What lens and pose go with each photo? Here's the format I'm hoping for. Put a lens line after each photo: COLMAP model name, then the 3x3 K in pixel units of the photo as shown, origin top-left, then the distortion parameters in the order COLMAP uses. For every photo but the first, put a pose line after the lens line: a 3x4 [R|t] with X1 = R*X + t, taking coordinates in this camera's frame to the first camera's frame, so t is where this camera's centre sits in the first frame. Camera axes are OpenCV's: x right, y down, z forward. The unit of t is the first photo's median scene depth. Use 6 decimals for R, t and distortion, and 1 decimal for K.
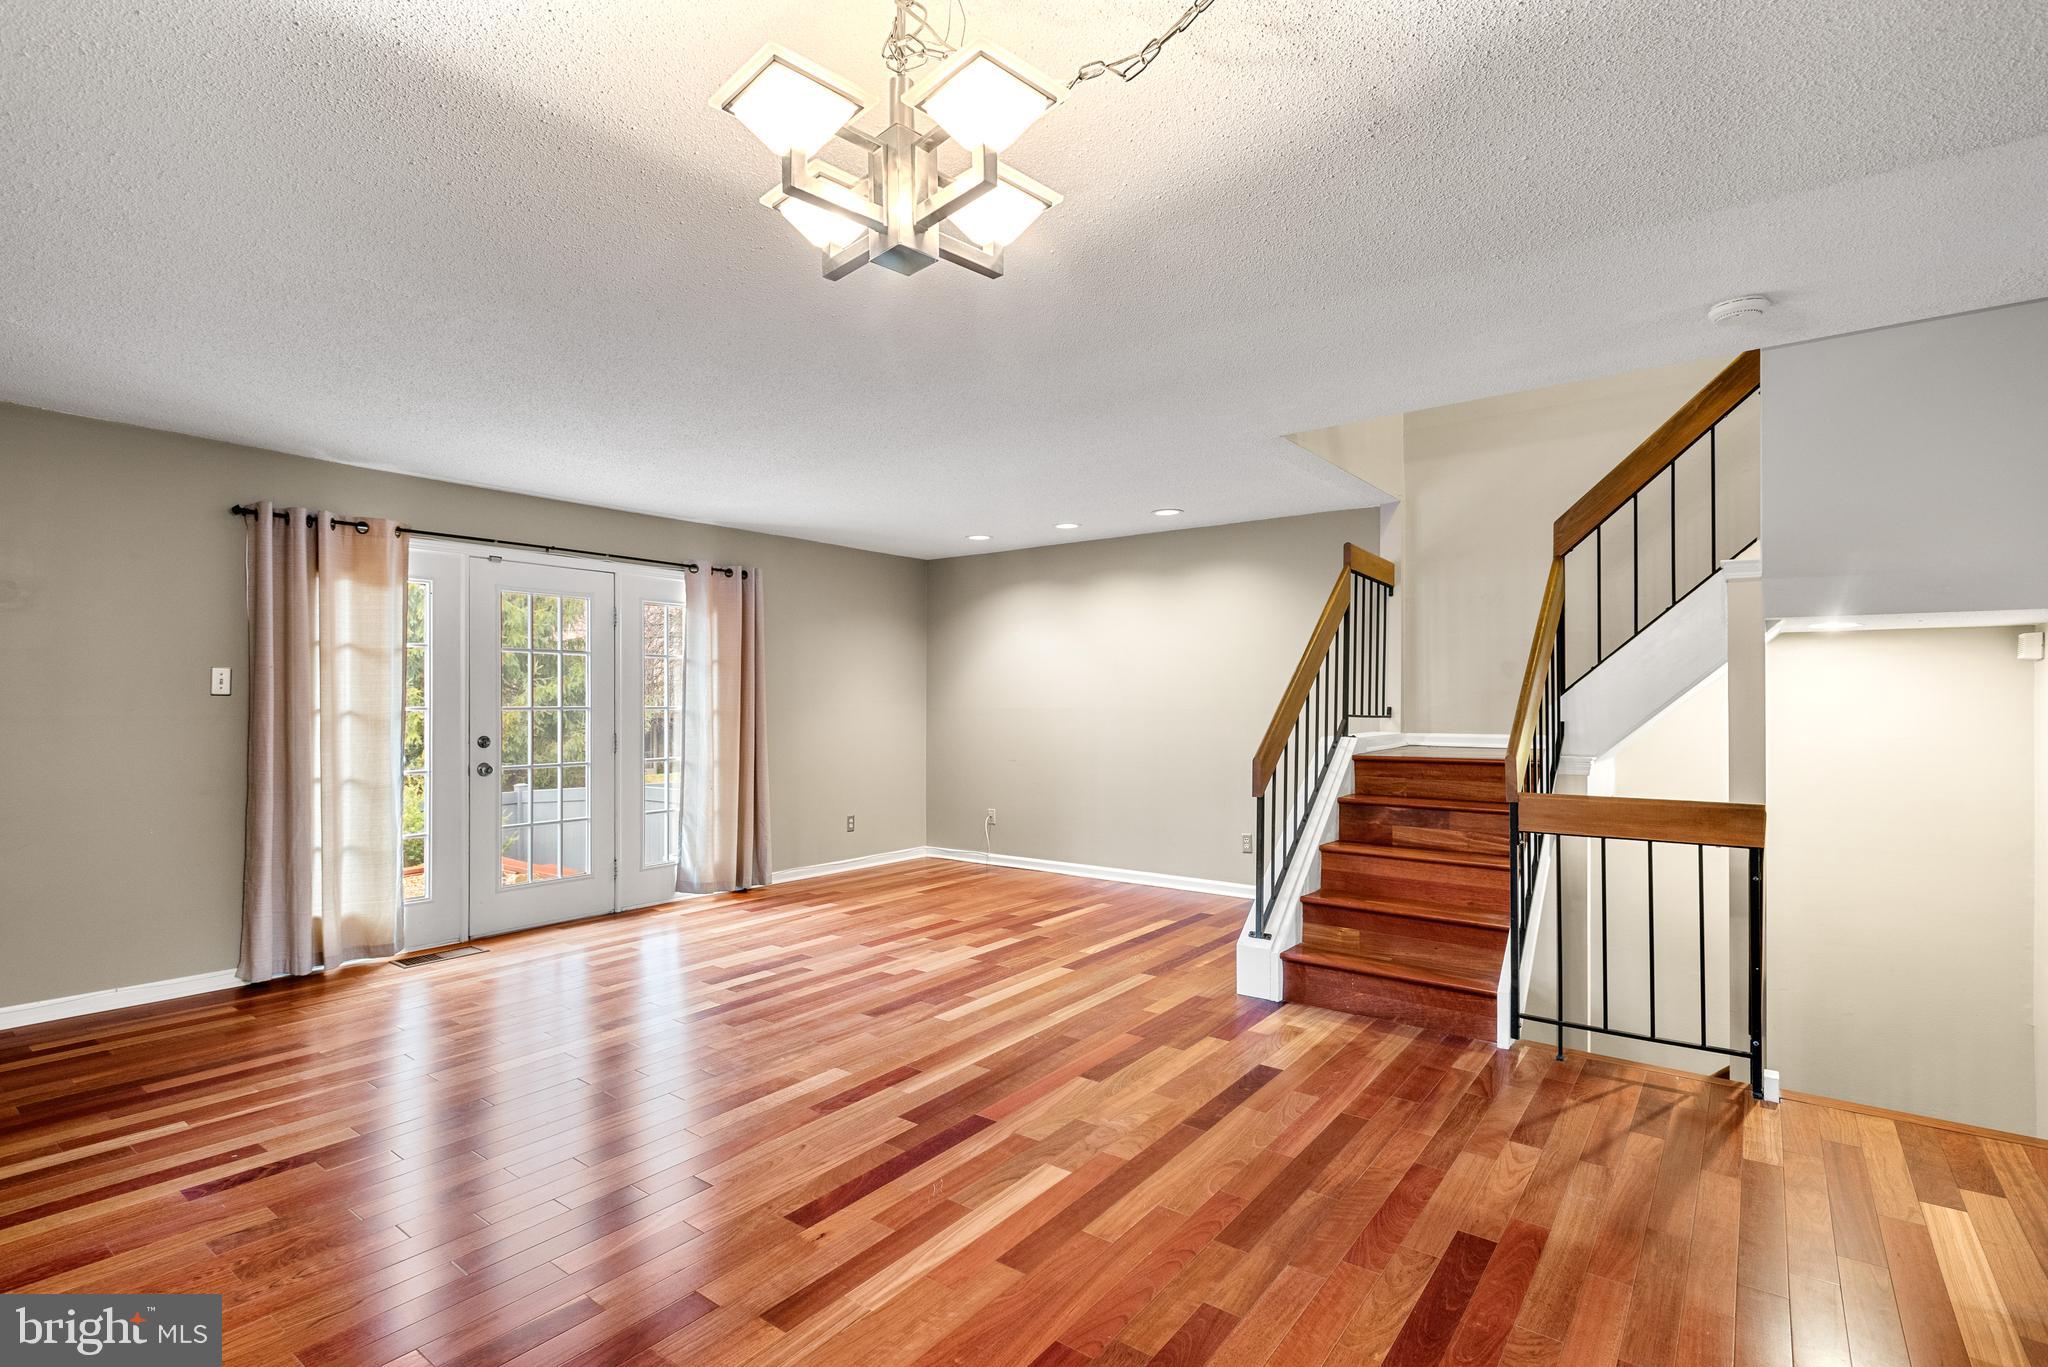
lens RADIAL K [[957.2, 0, 1021.4], [0, 957.2, 707.7], [0, 0, 1]] dist [0.023908, -0.008688]
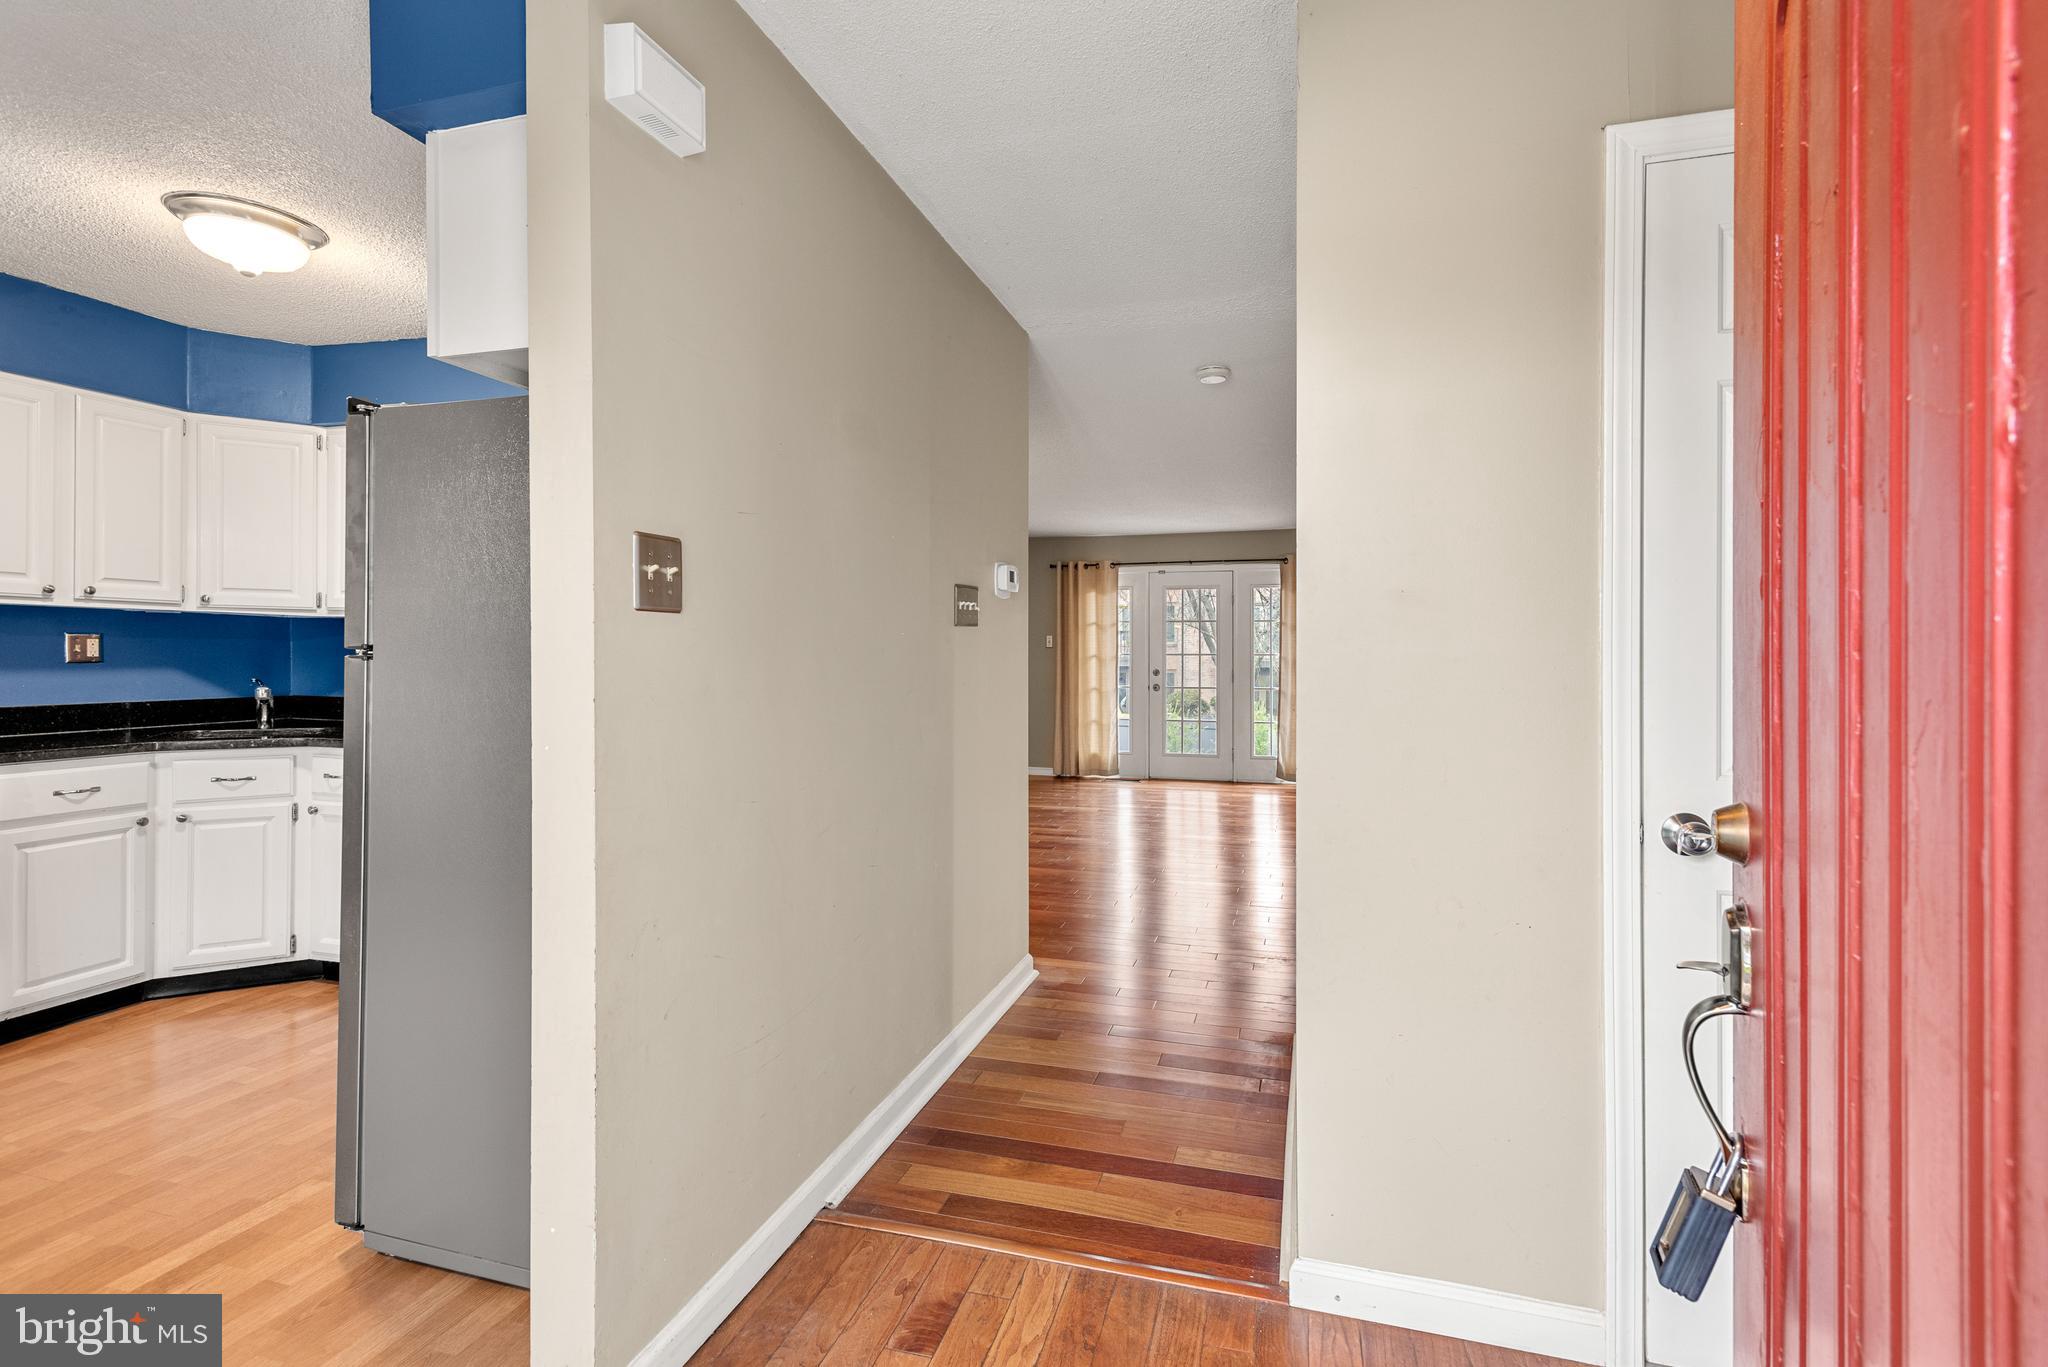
lens RADIAL K [[961.1, 0, 1031.3], [0, 961.1, 669.2], [0, 0, 1]] dist [-0.000895, -0.000319]
pose [[0.357138, 0.015429, -0.933924, 1.221654], [-0.009294, 0.999873, 0.012965, 0.008933], [0.934005, 0.004050, 0.357236, 0.141345]]
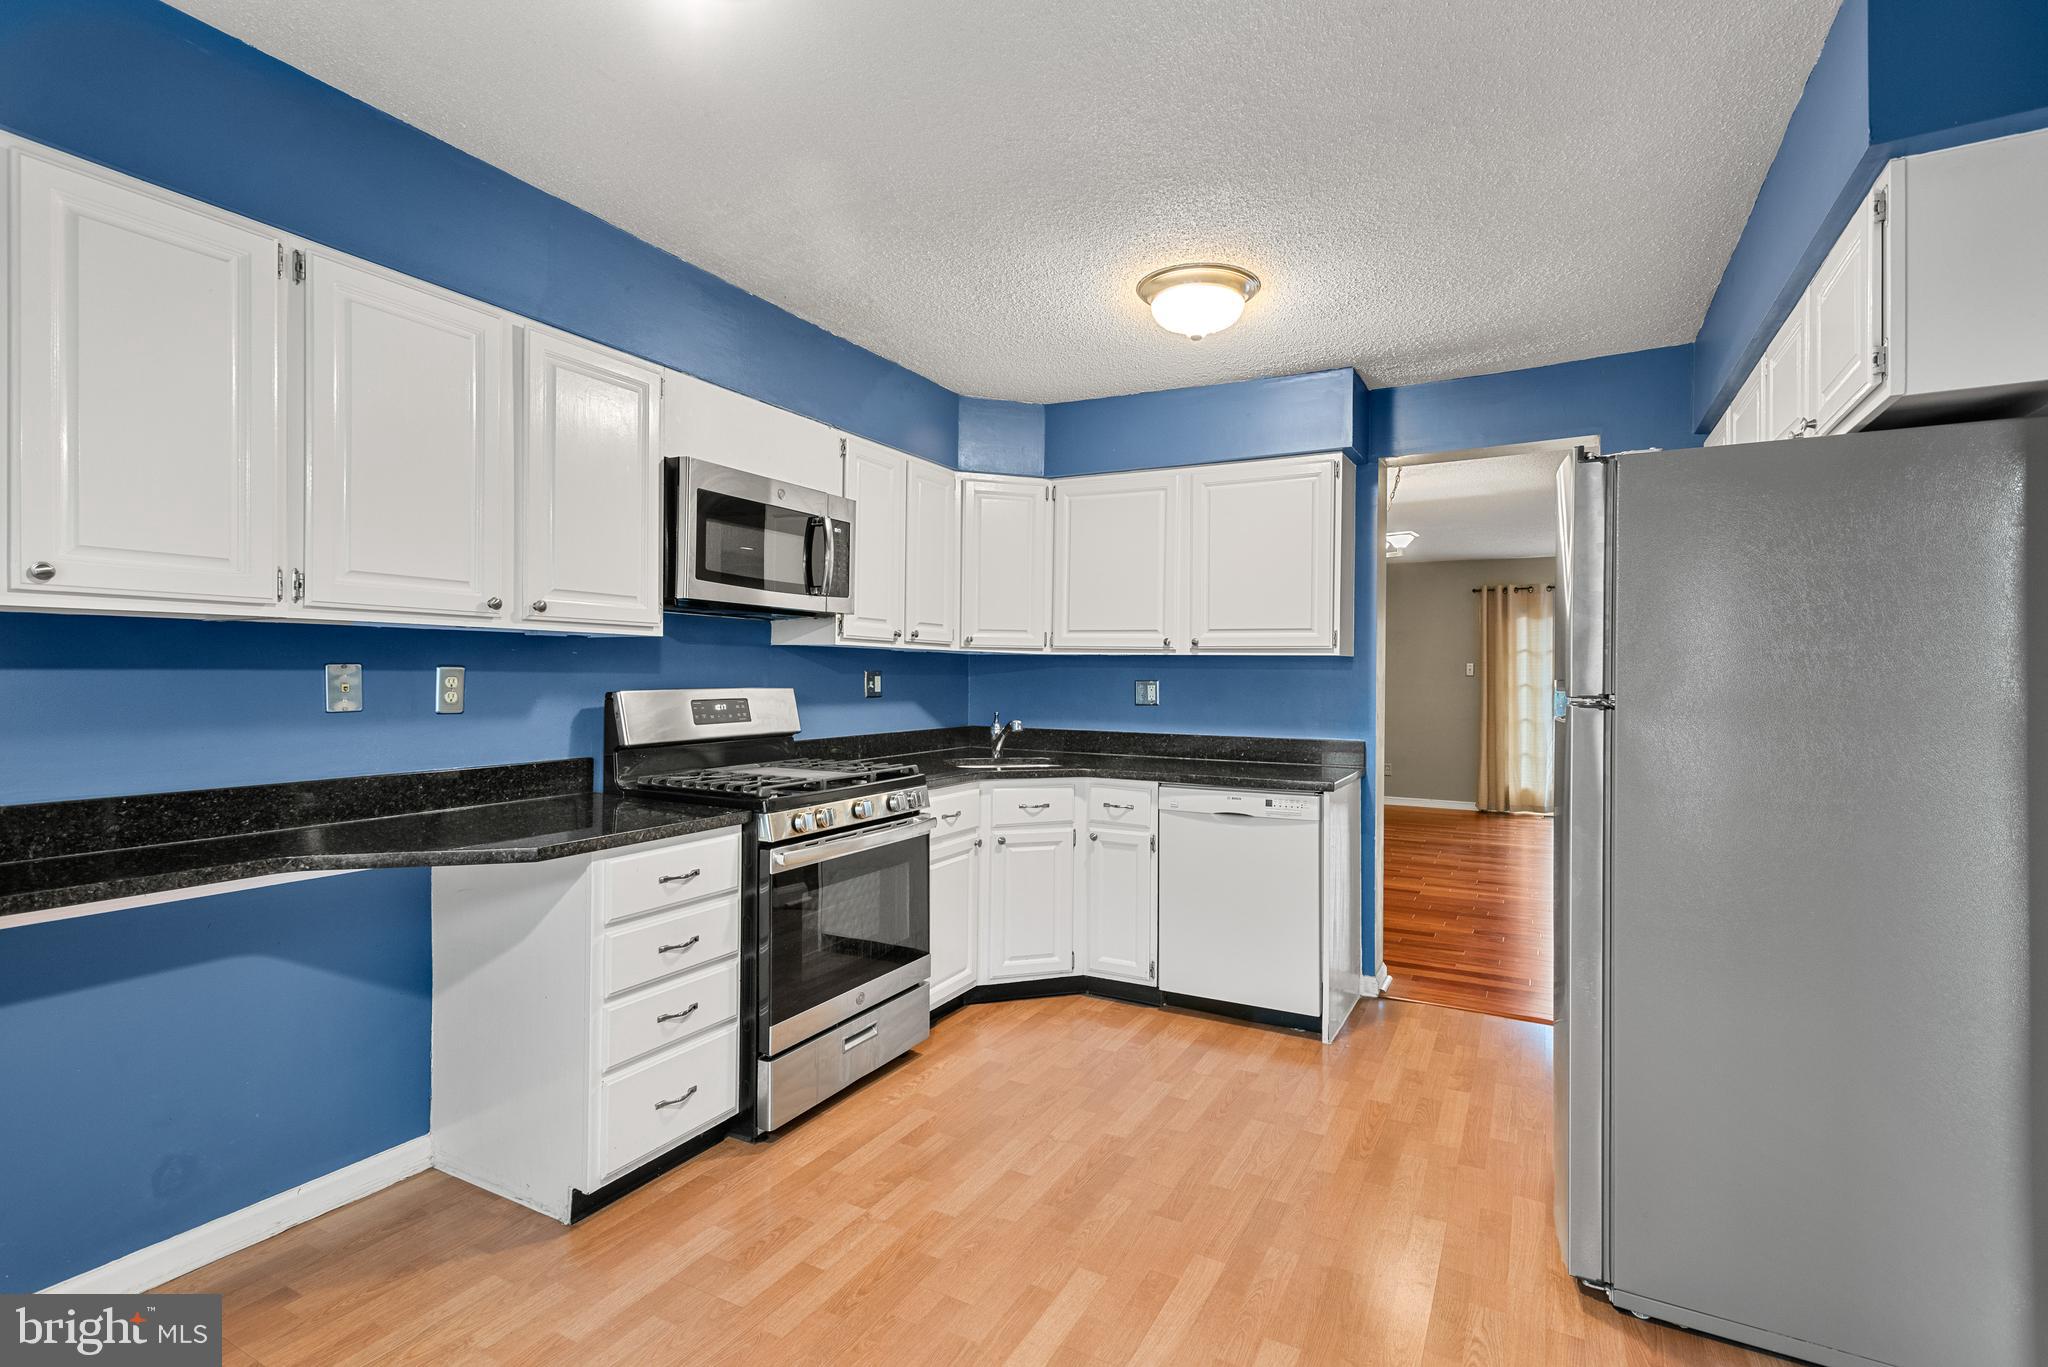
lens RADIAL K [[963.6, 0, 1029.3], [0, 963.6, 679.0], [0, 0, 1]] dist [0.017834, -0.001002]
pose [[0.161992, 0.002165, -0.986790, 1.105912], [-0.009104, 0.999958, 0.000700, 0.001777], [0.986750, 0.008870, 0.162005, -0.314762]]
